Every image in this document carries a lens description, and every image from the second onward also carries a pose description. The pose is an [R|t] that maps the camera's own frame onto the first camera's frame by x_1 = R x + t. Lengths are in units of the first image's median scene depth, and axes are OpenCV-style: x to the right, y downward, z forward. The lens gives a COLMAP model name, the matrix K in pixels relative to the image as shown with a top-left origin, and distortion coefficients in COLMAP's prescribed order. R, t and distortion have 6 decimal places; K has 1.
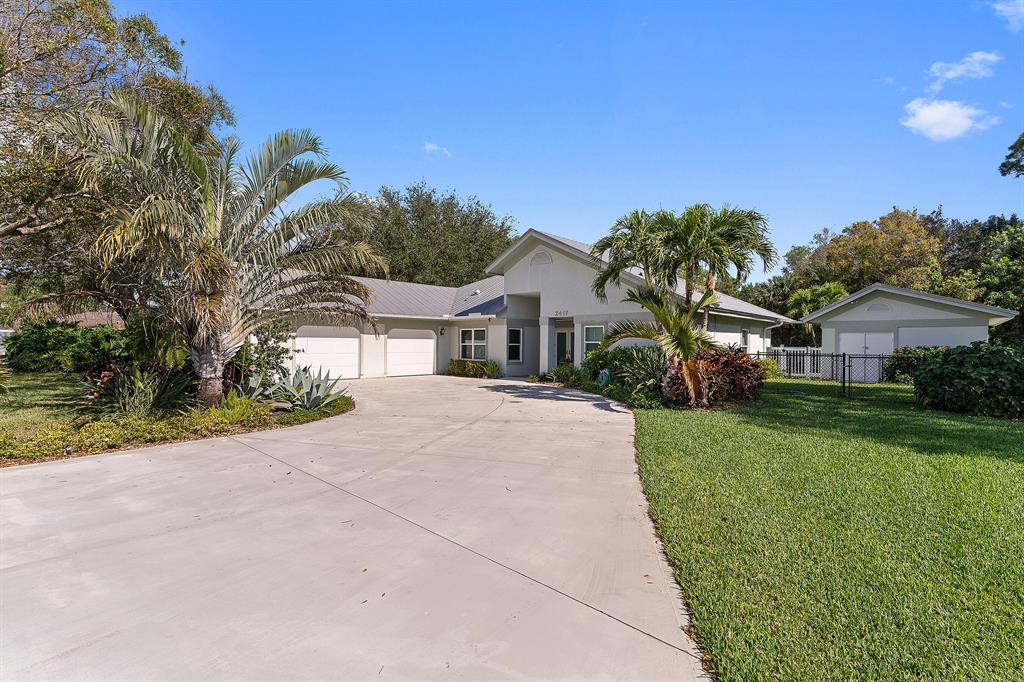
lens RADIAL K [[467.8, 0, 511.4], [0, 467.8, 339.2], [0, 0, 1]] dist [0.001487, -0.000108]
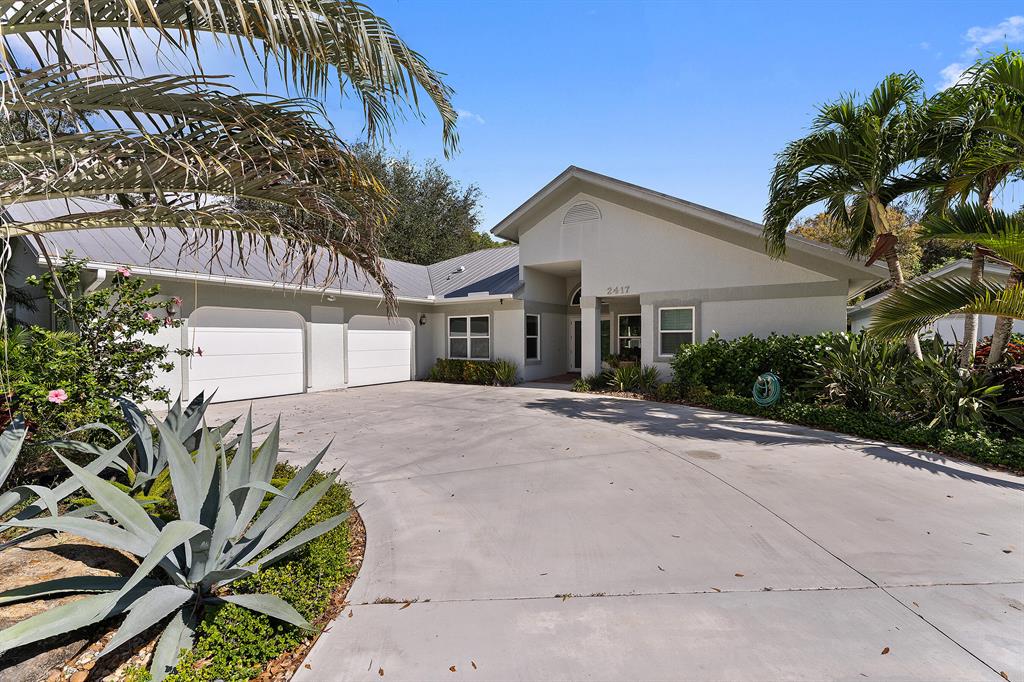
lens RADIAL K [[435.1, 0, 514.5], [0, 435.1, 344.0], [0, 0, 1]] dist [-0.009428, 0.000331]
pose [[0.981955, -0.012342, 0.188711, -0.147637], [0.008203, 0.999709, 0.022694, 0.006851], [-0.188936, -0.020736, 0.981770, 0.350217]]
